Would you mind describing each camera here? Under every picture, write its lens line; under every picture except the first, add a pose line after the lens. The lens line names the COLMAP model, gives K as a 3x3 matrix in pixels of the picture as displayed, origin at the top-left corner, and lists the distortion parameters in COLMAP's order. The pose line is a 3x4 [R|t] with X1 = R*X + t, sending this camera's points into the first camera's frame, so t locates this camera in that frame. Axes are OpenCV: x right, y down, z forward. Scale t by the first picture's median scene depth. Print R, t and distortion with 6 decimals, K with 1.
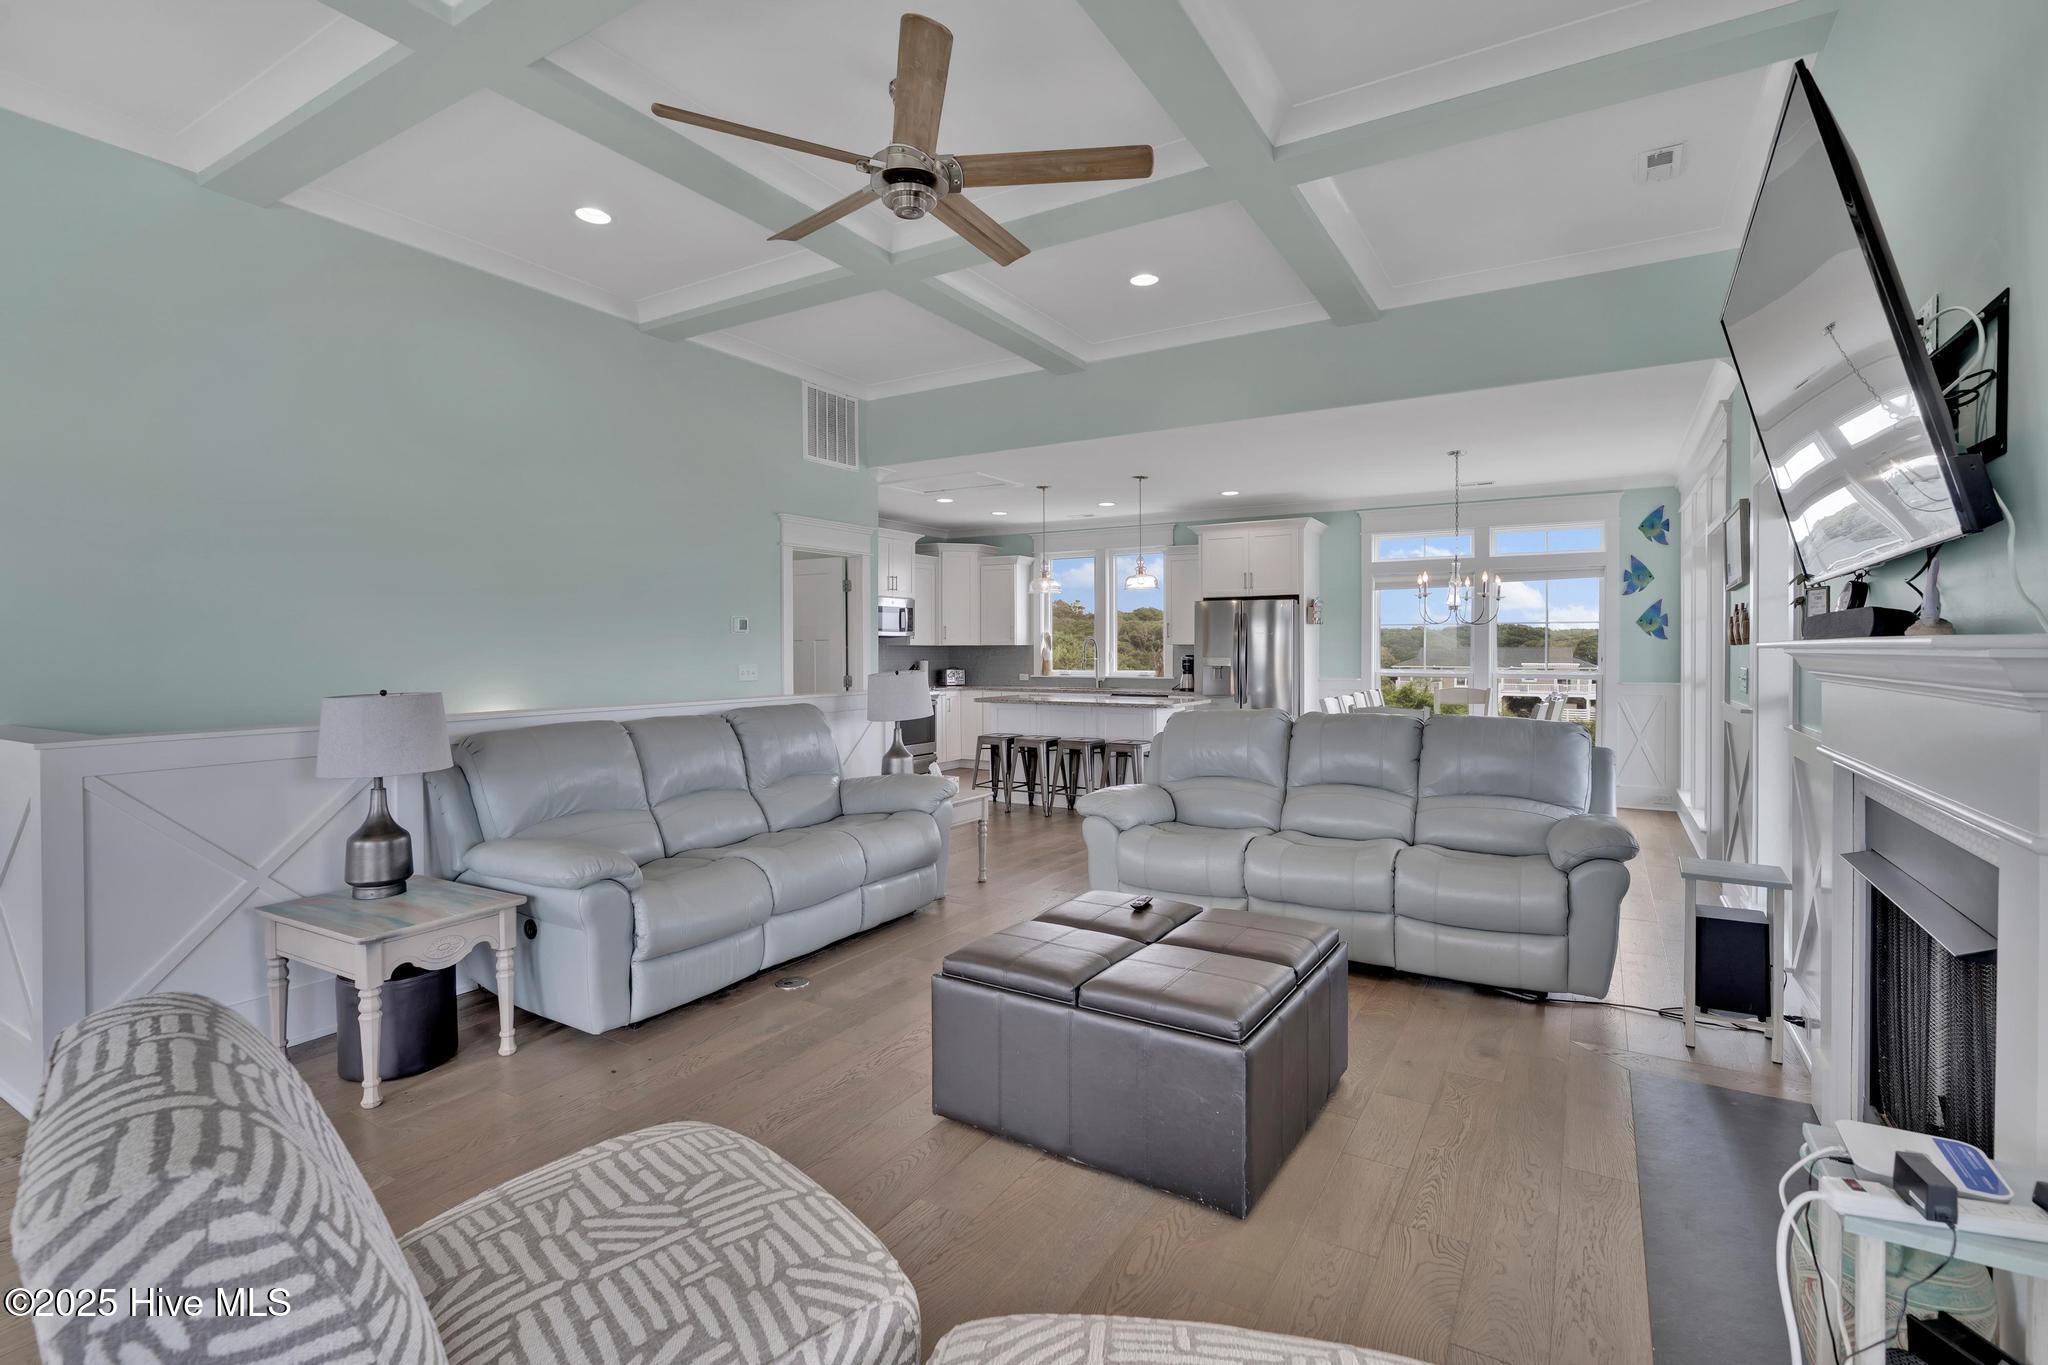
lens RADIAL K [[951.7, 0, 1024.0], [0, 951.7, 682.5], [0, 0, 1]] dist [-0.006404, 0.000220]
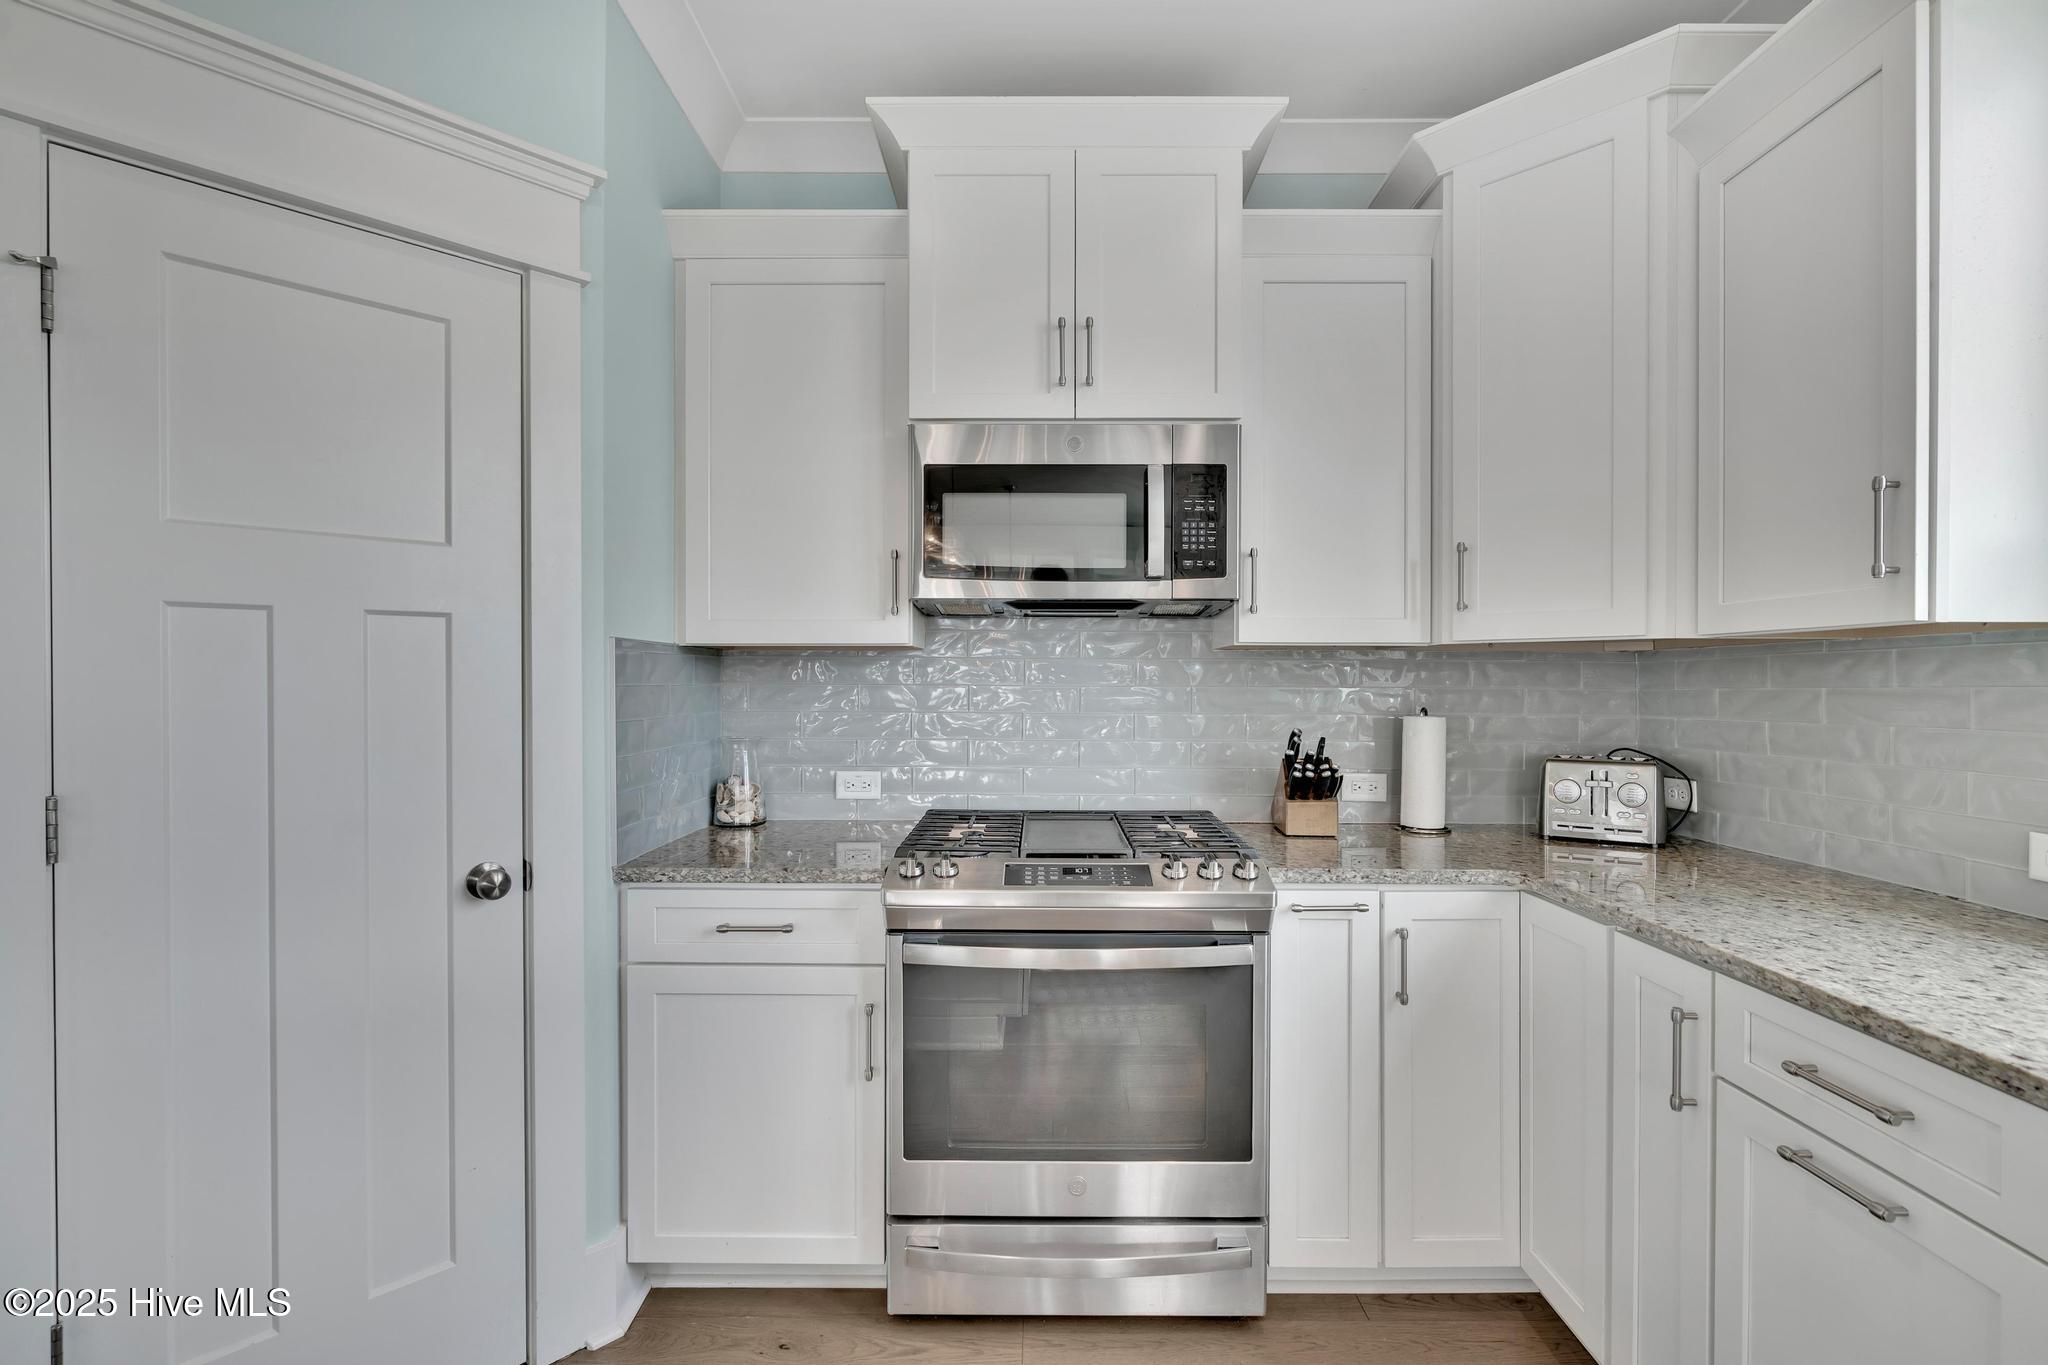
lens RADIAL K [[934.5, 0, 1028.2], [0, 934.5, 692.2], [0, 0, 1]] dist [-0.004881, 0.001754]
pose [[0.509572, 0.013870, -0.860316, 0.041696], [-0.036402, 0.999322, -0.005450, -0.025837], [0.859658, 0.034094, 0.509731, 0.868654]]
